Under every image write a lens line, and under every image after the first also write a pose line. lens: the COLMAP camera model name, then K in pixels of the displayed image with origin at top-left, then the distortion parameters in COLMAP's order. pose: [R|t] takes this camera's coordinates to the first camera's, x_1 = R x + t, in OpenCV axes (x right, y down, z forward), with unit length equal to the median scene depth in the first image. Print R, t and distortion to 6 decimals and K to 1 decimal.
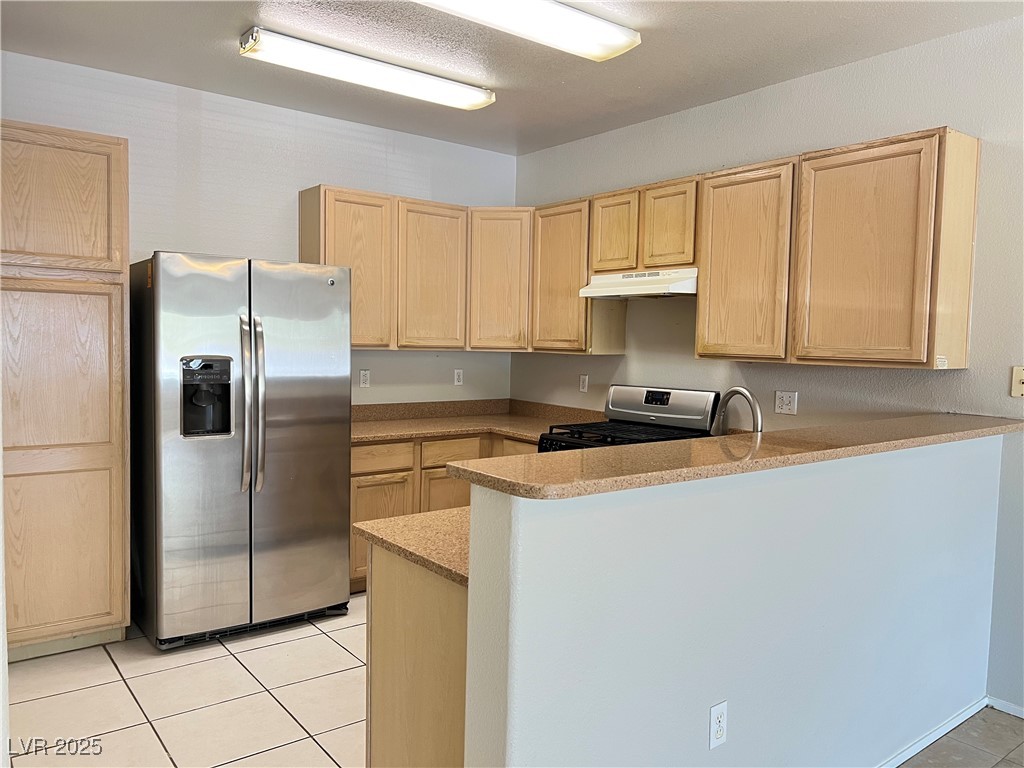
lens RADIAL K [[774.1, 0, 506.8], [0, 774.1, 380.6], [0, 0, 1]] dist [0.002207, -0.000934]
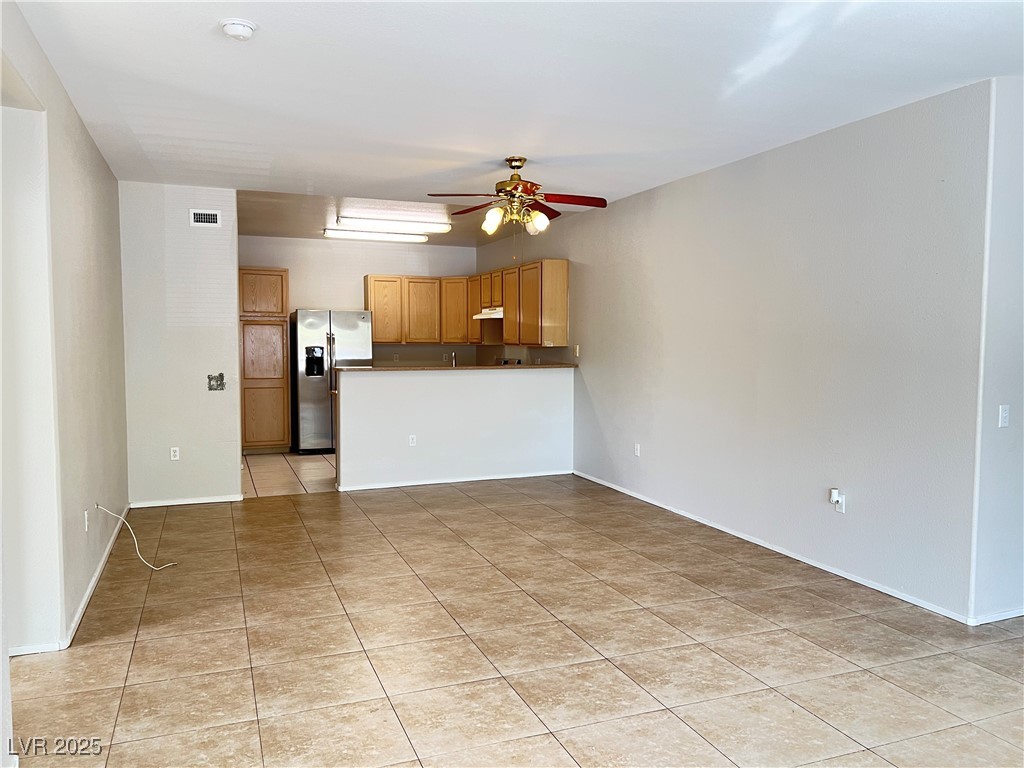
lens RADIAL K [[774.1, 0, 516.5], [0, 774.1, 386.1], [0, 0, 1]] dist [0.002207, -0.000934]
pose [[0.962705, -0.000974, -0.270552, 1.013540], [0.001498, 0.999997, 0.001731, 0.101936], [0.270550, -0.002072, 0.962704, -1.405294]]
